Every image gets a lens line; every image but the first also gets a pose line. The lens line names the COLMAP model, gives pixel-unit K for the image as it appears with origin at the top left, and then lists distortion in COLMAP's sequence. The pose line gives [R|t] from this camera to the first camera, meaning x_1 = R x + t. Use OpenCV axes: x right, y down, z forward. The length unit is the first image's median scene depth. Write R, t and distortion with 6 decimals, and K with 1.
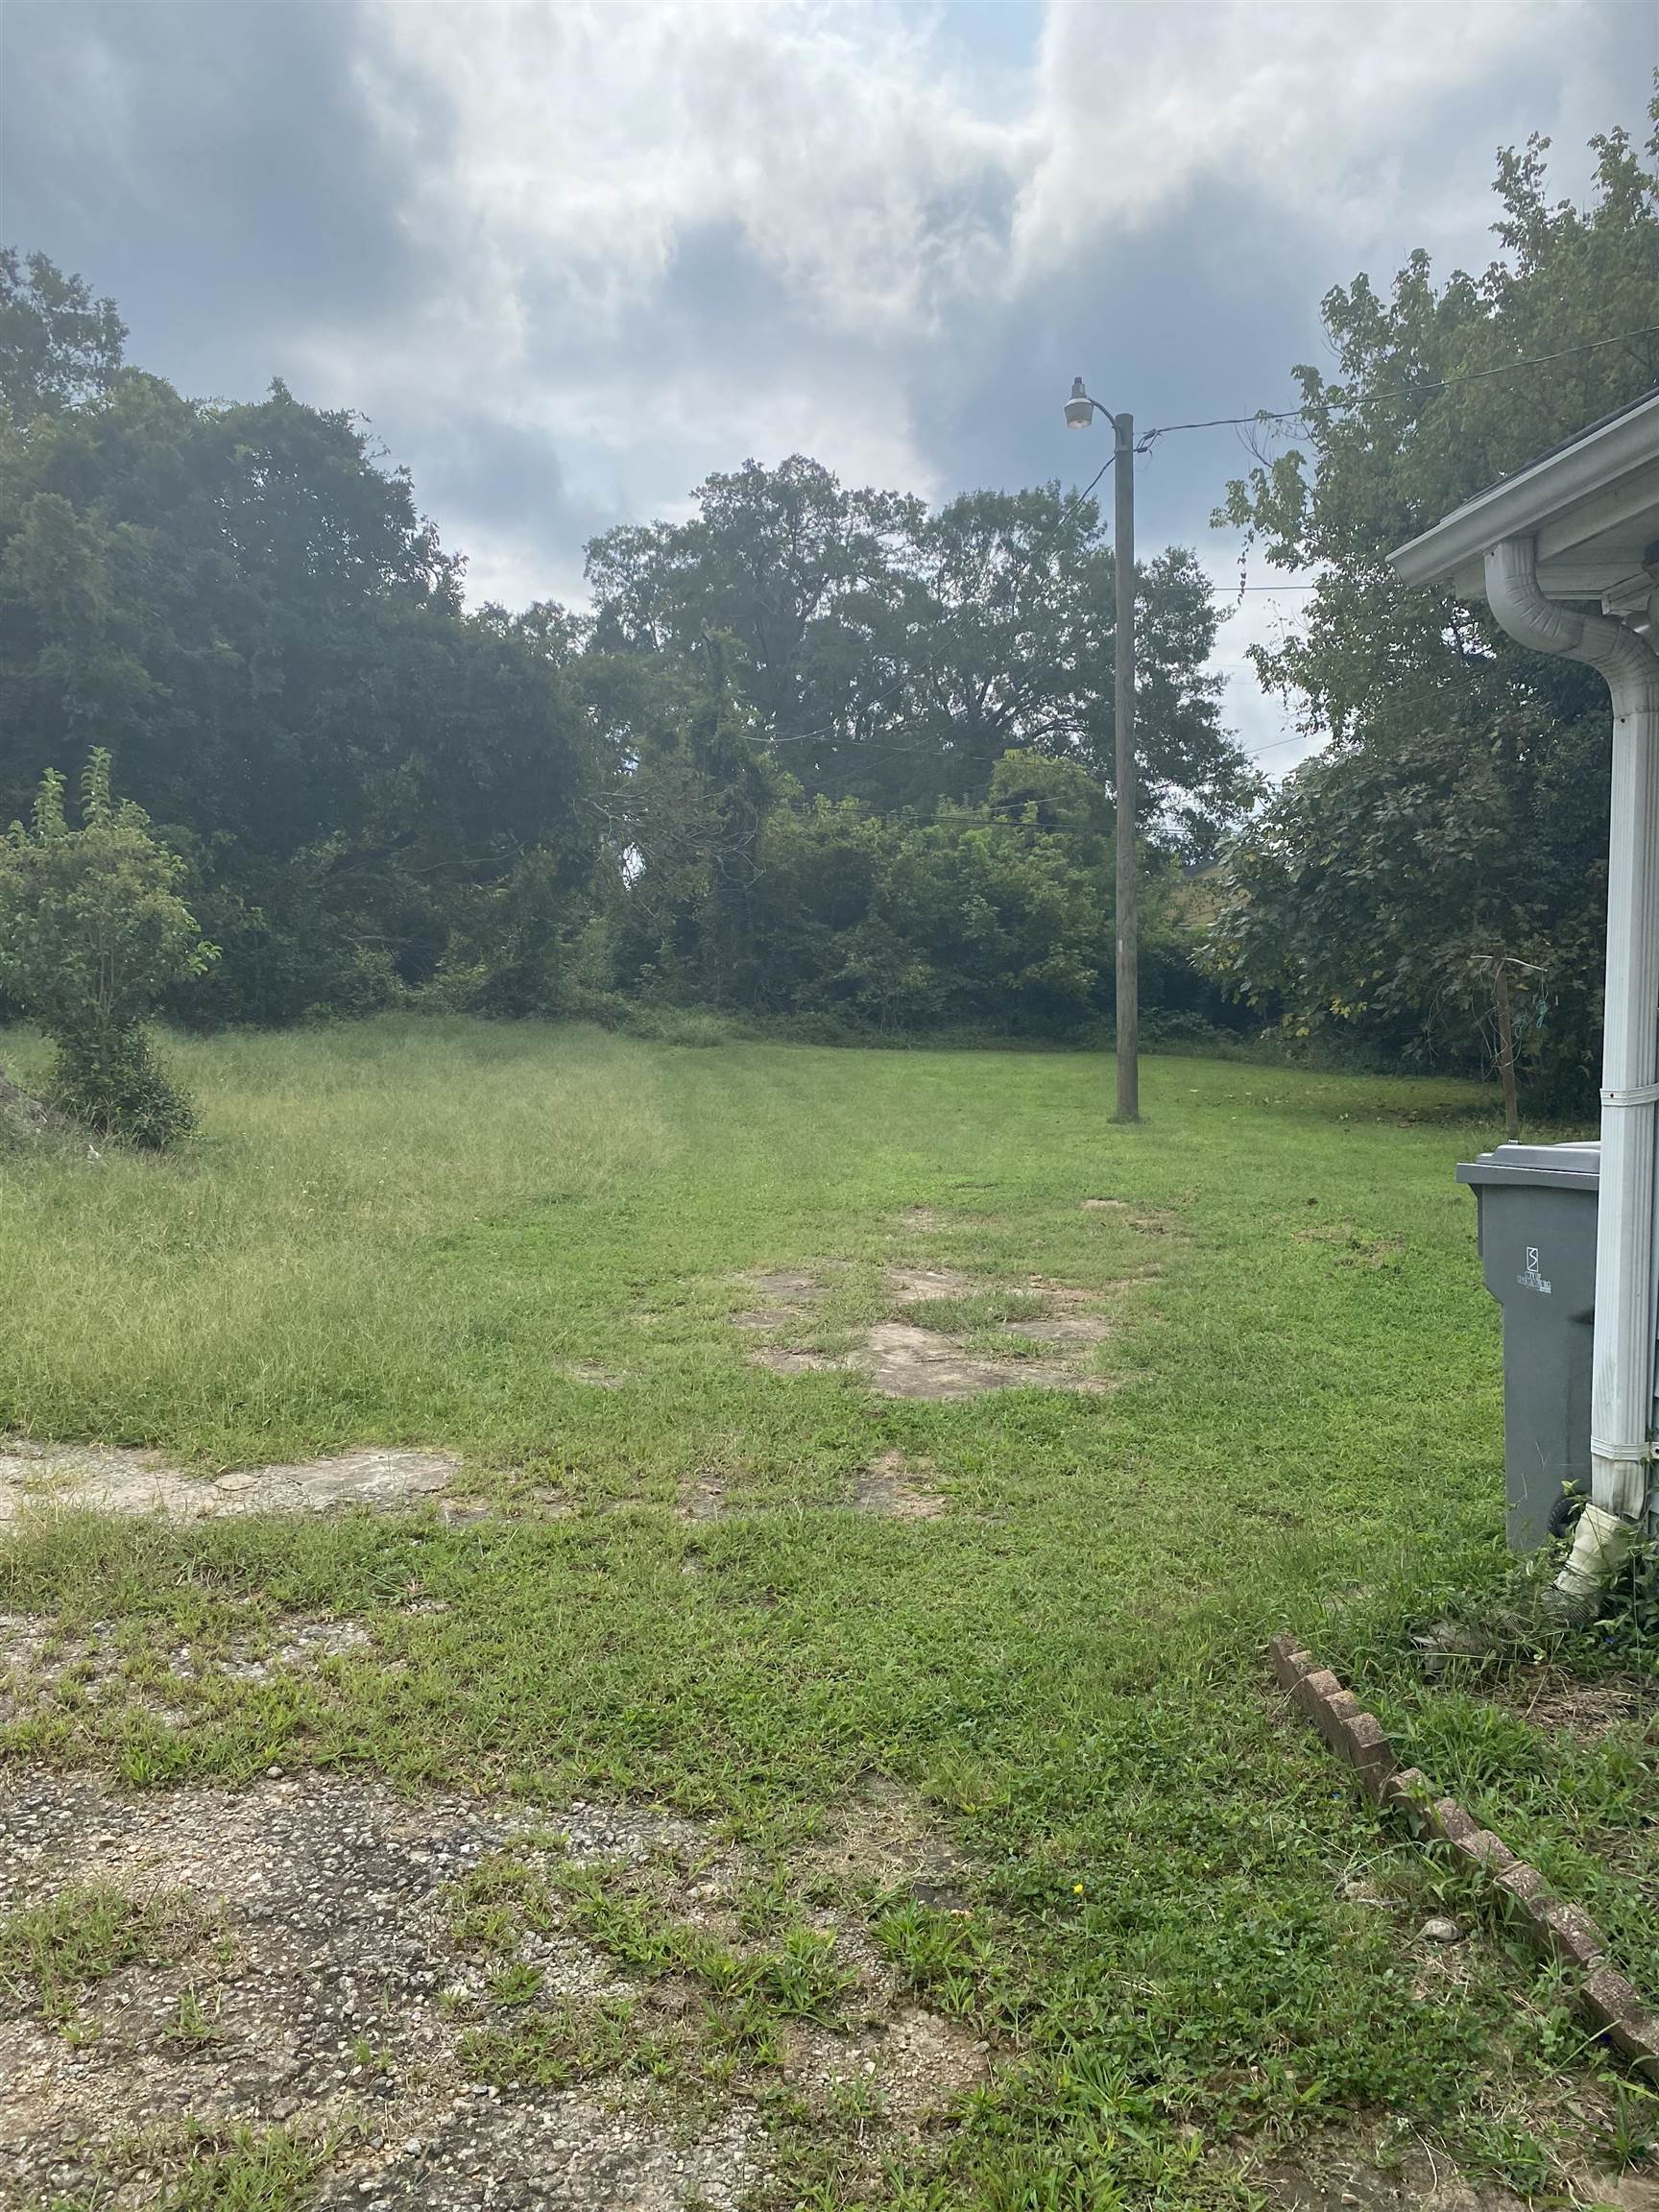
lens RADIAL K [[1704.6, 0, 826.0], [0, 1704.6, 1115.9], [0, 0, 1]] dist [0.008286, -0.012032]
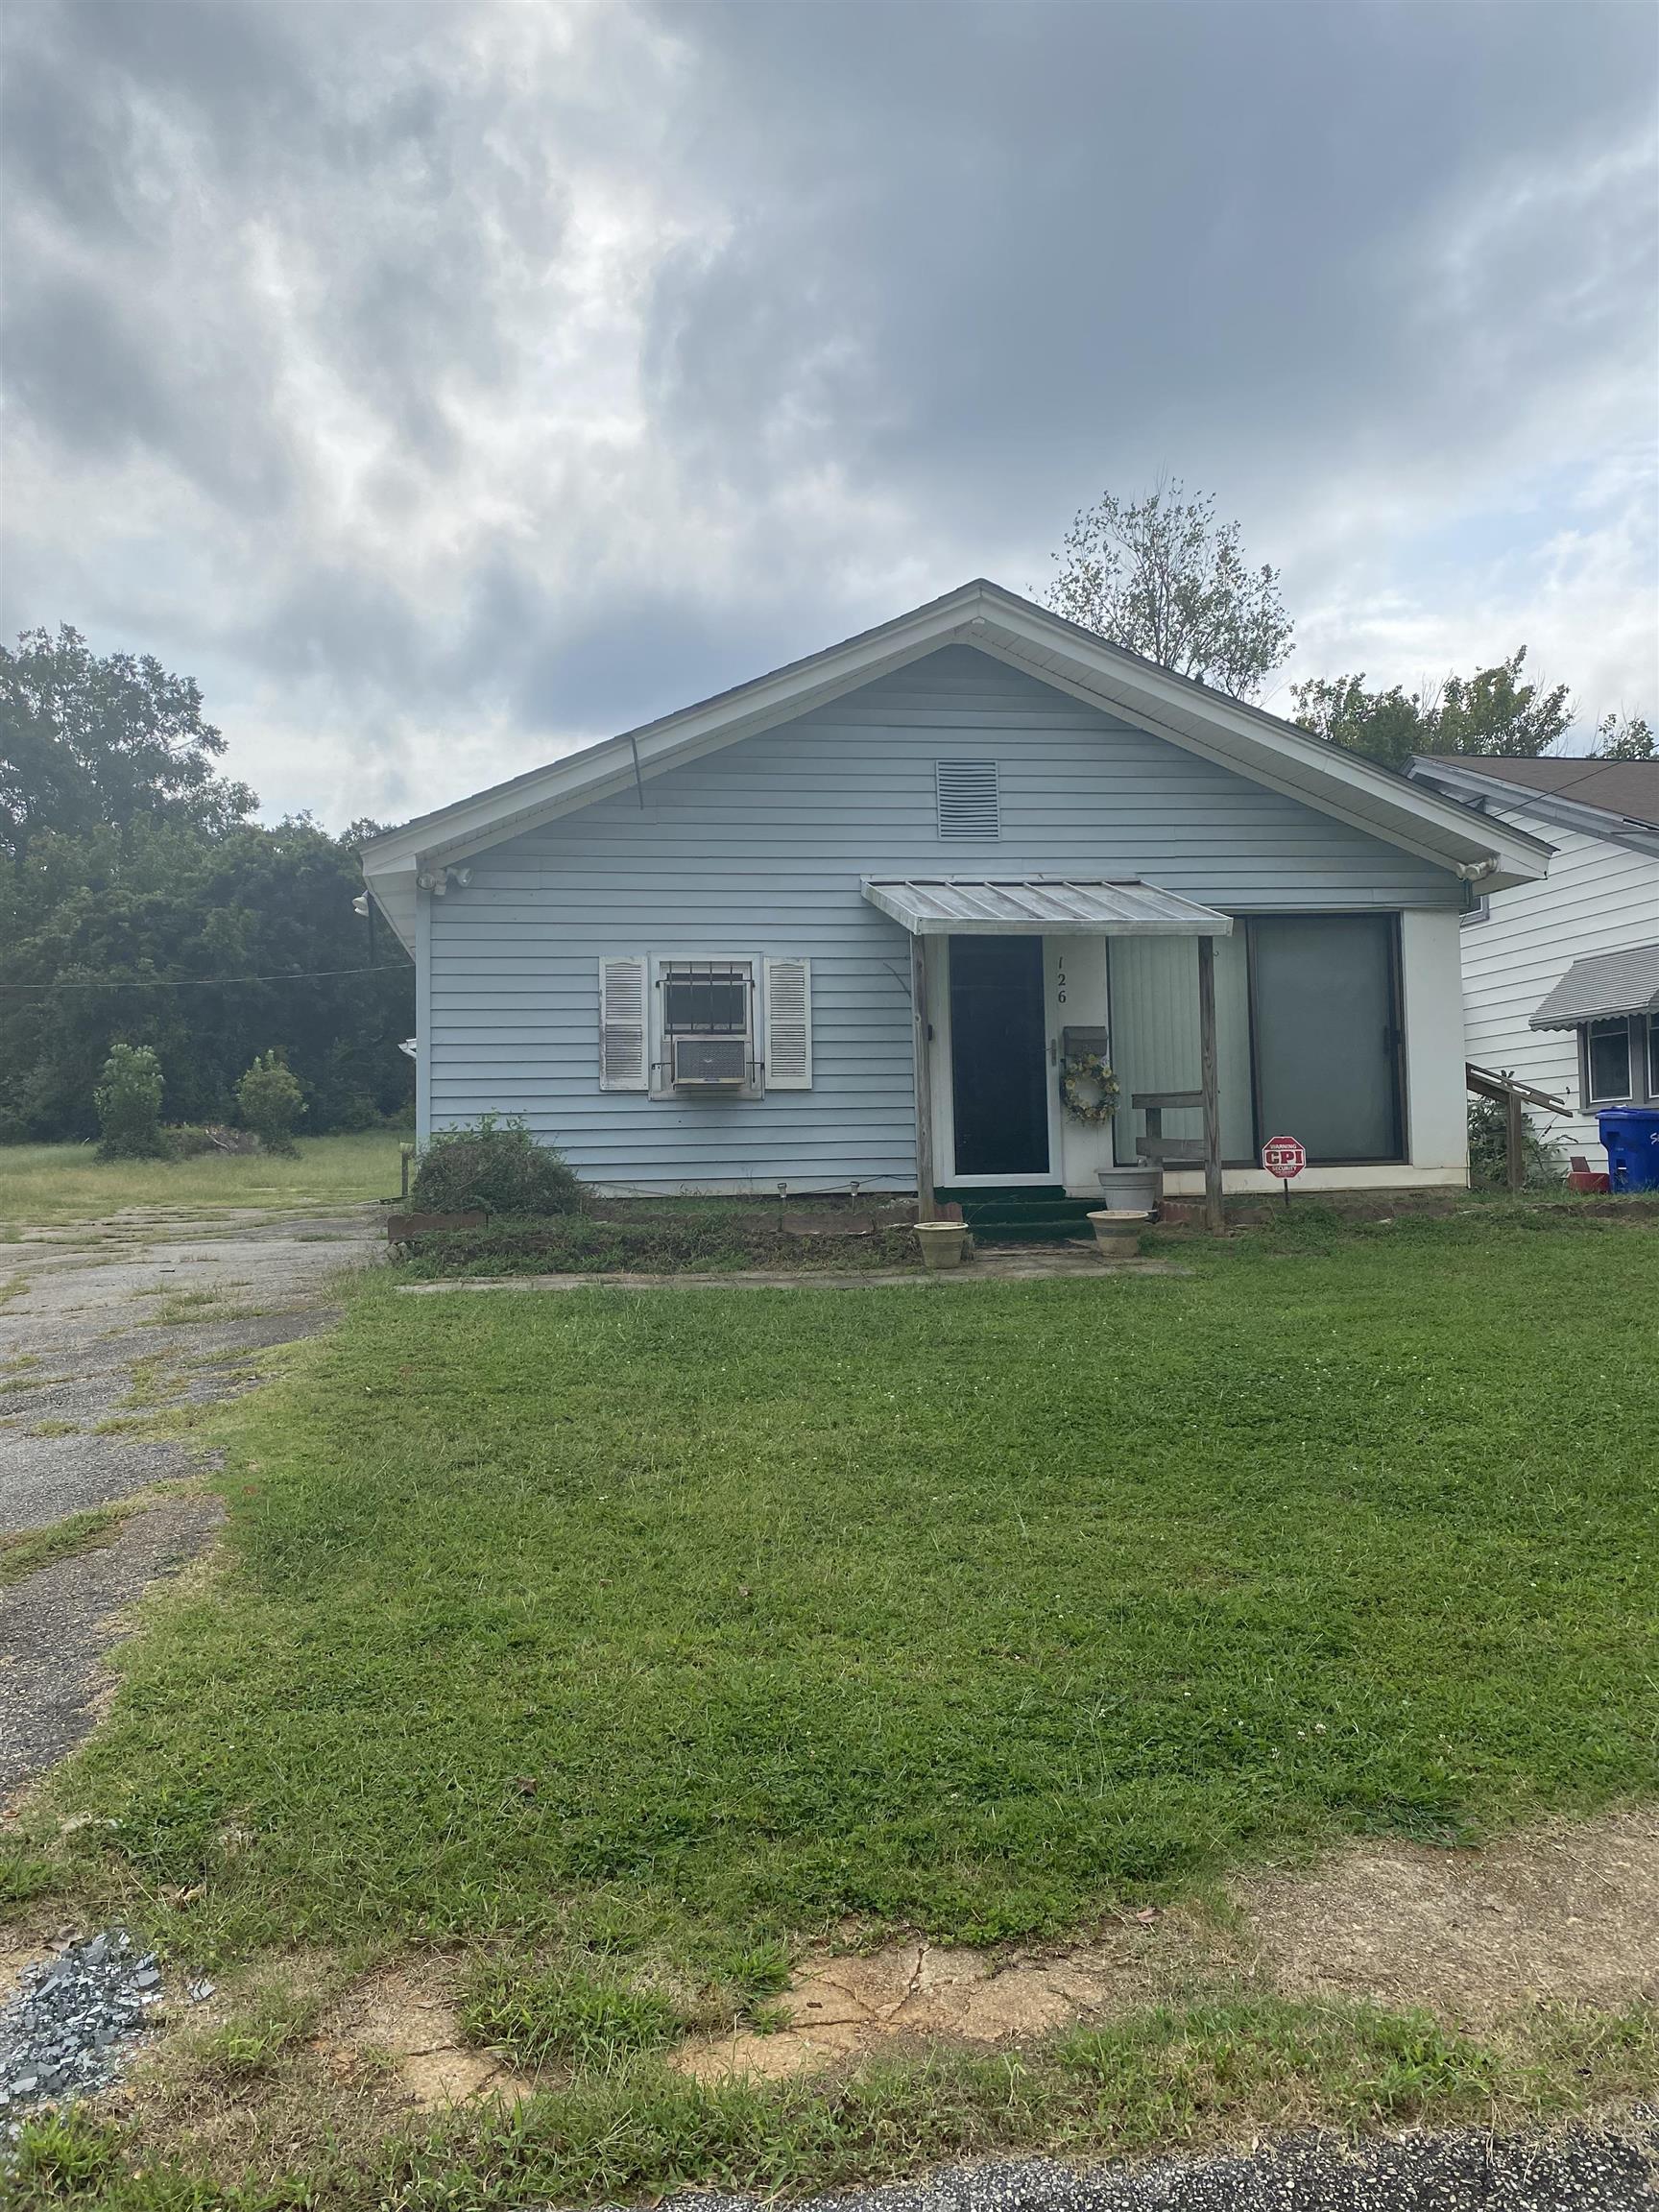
lens RADIAL K [[1704.6, 0, 826.0], [0, 1704.6, 1115.9], [0, 0, 1]] dist [0.008286, -0.012032]
pose [[0.999375, -0.035063, -0.004546, 0.285693], [0.034661, 0.996959, -0.069791, 0.082034], [0.006980, 0.069590, 0.997551, -0.994346]]
